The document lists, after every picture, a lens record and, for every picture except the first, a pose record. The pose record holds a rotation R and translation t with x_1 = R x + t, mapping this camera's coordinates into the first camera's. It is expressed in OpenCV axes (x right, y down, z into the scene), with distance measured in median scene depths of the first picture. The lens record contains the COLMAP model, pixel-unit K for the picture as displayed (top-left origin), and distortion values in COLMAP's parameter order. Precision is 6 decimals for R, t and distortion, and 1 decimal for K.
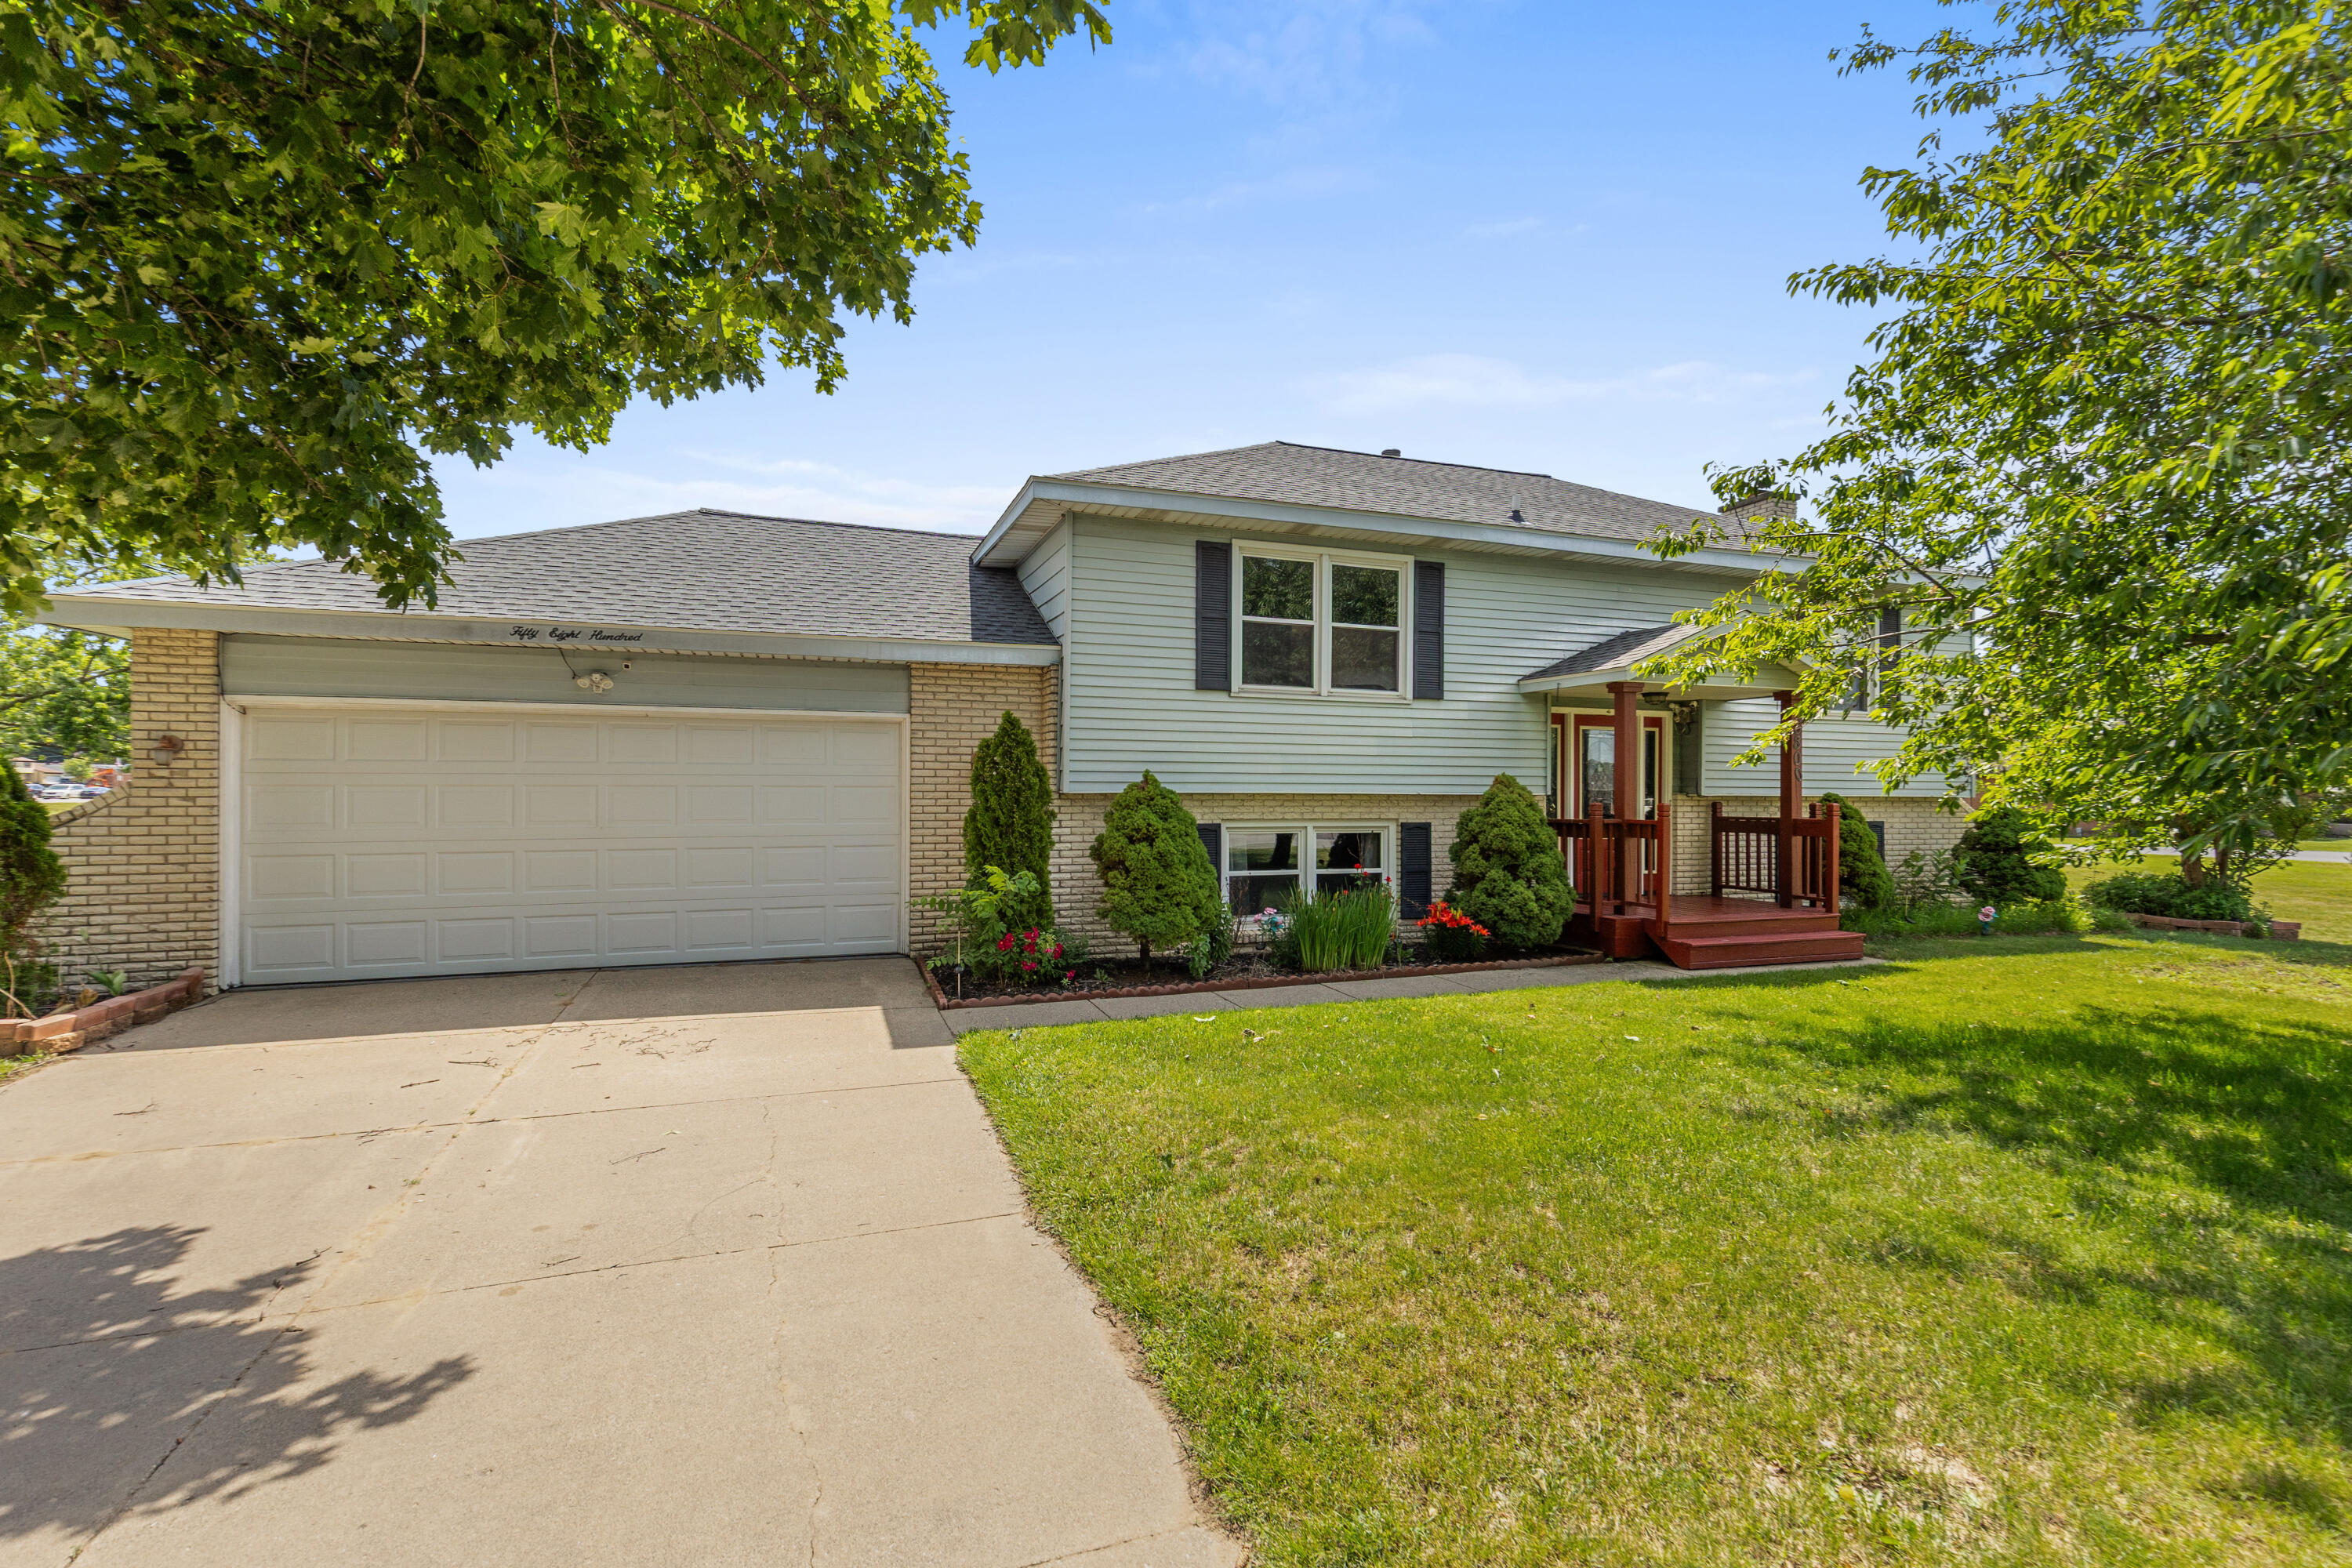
lens RADIAL K [[1062.3, 0, 1176.0], [0, 1062.3, 784.0], [0, 0, 1]] dist [0.001493, -0.000892]
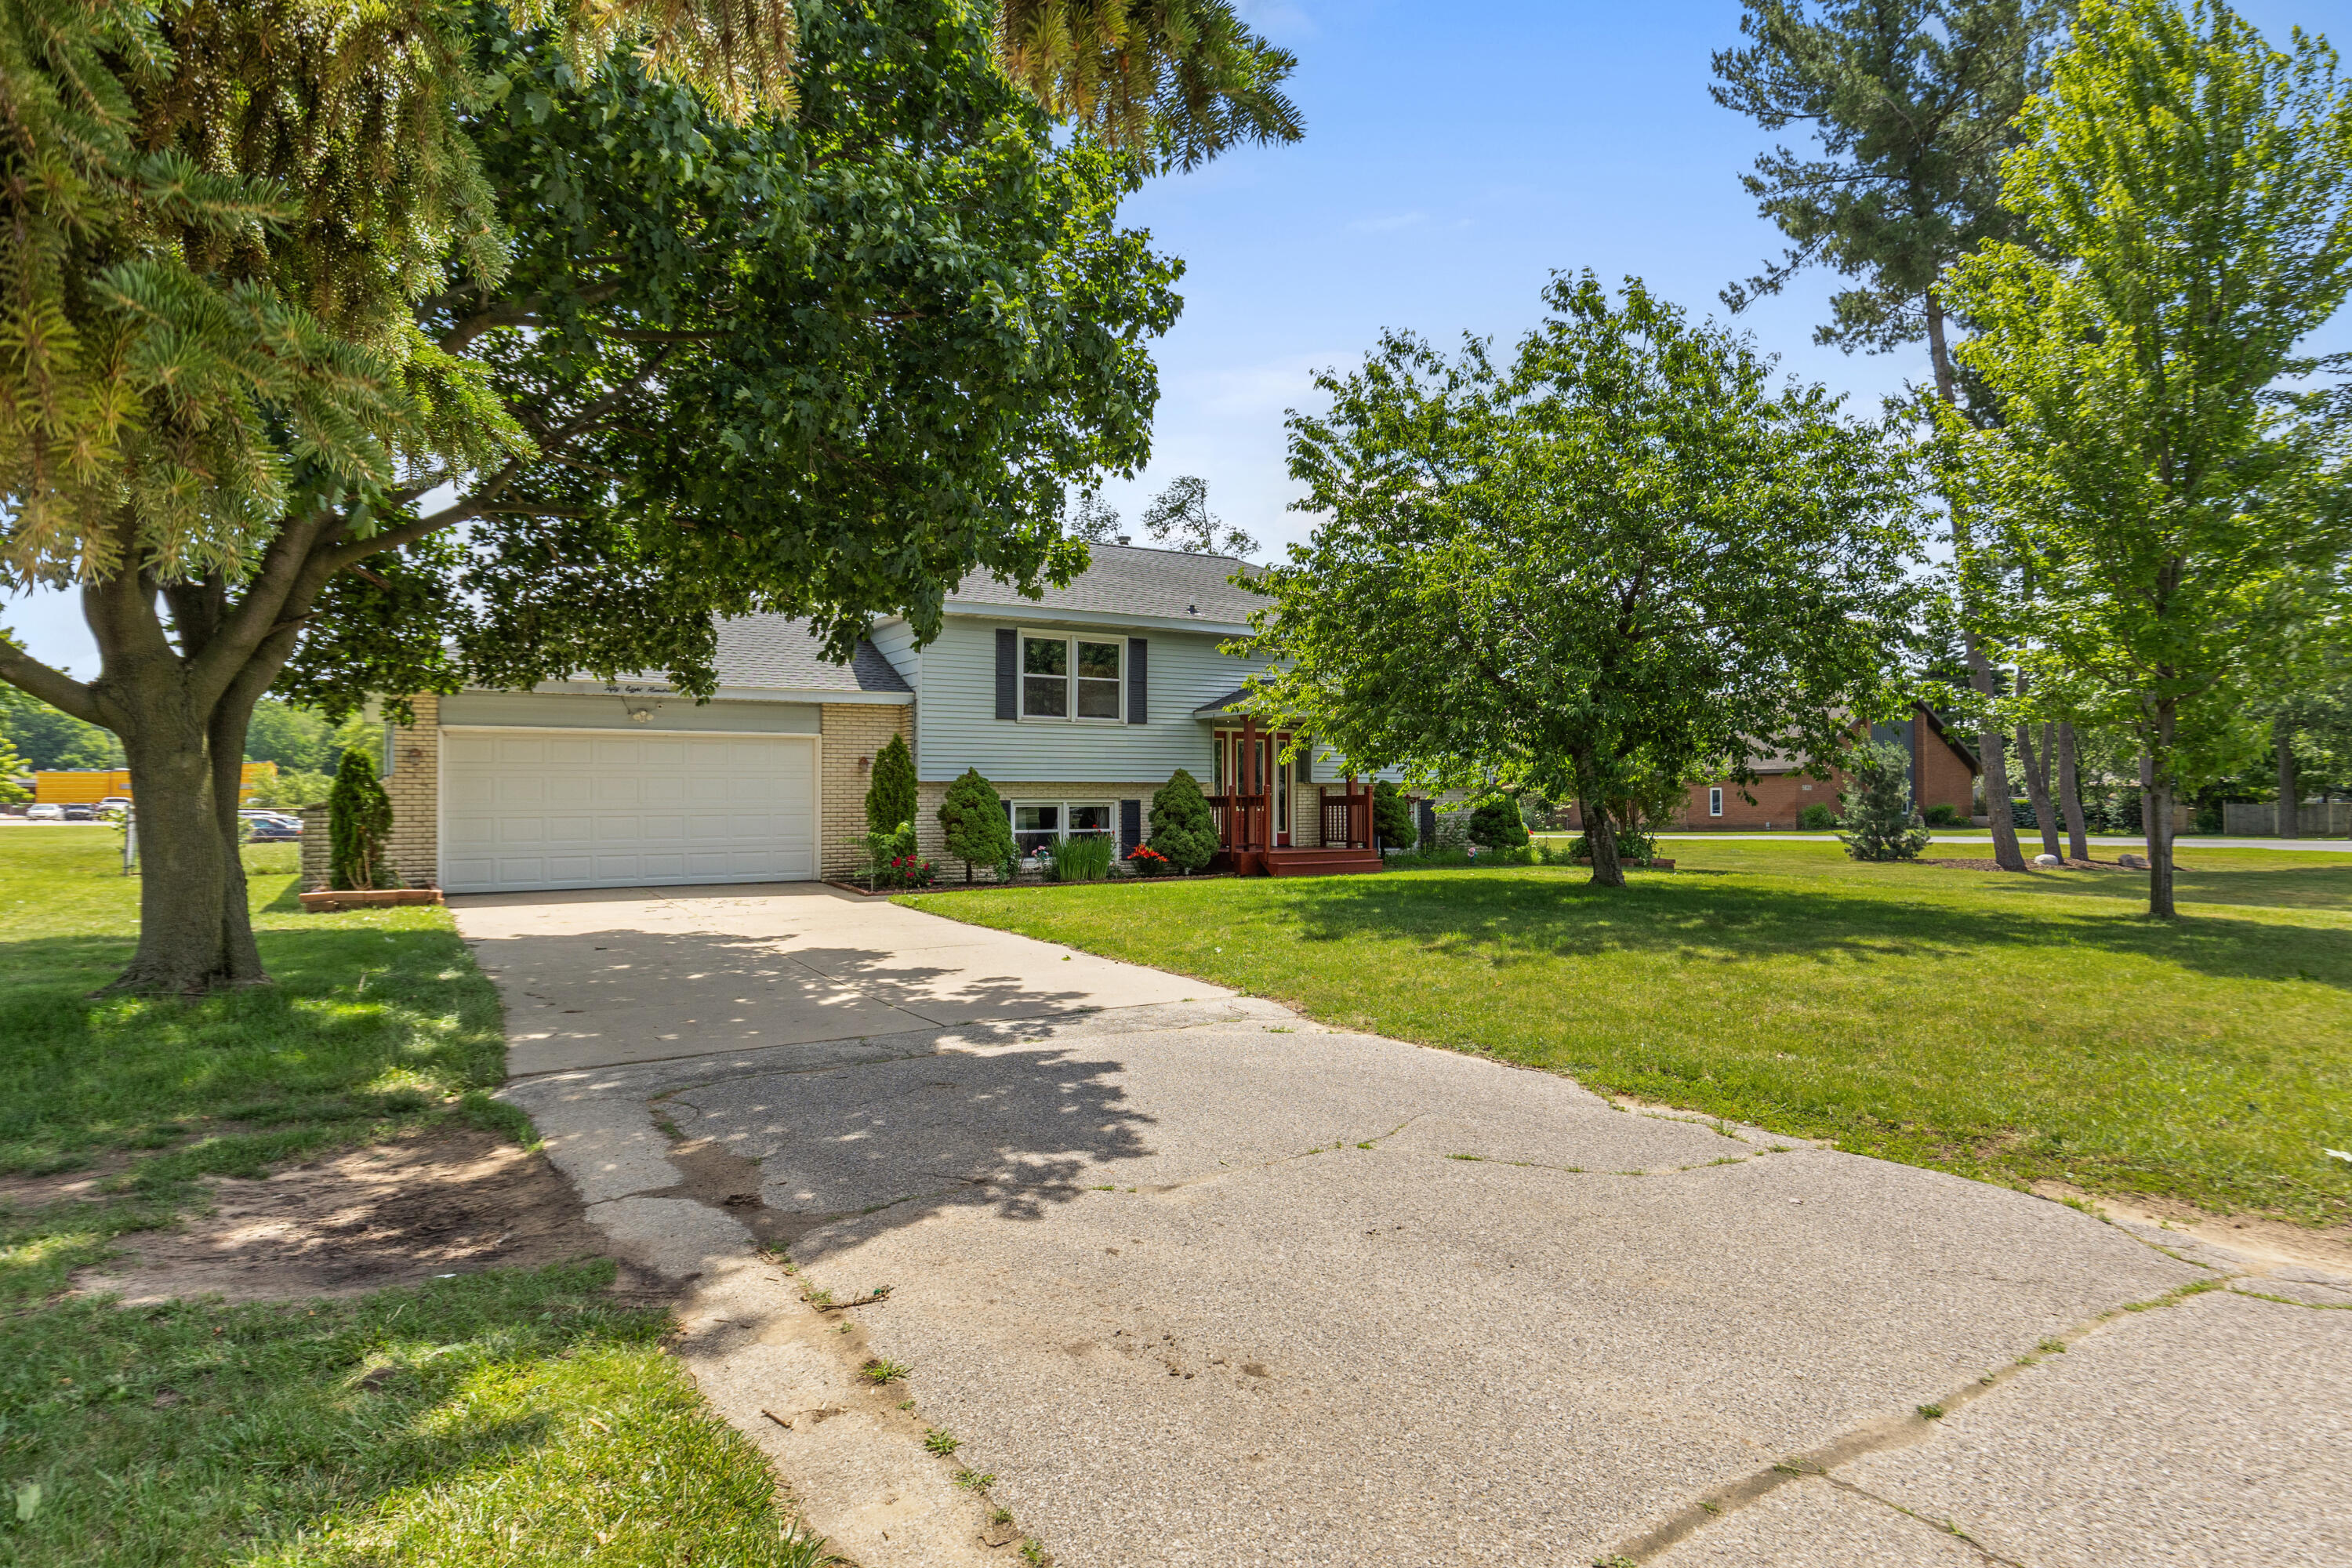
lens RADIAL K [[1280.6, 0, 1176.0], [0, 1280.6, 784.0], [0, 0, 1]] dist [0.000275, -0.000005]
pose [[0.979645, -0.006251, 0.200642, -0.105461], [0.007173, 0.999967, -0.003868, 0.022433], [-0.200611, 0.005229, 0.979657, -0.994818]]
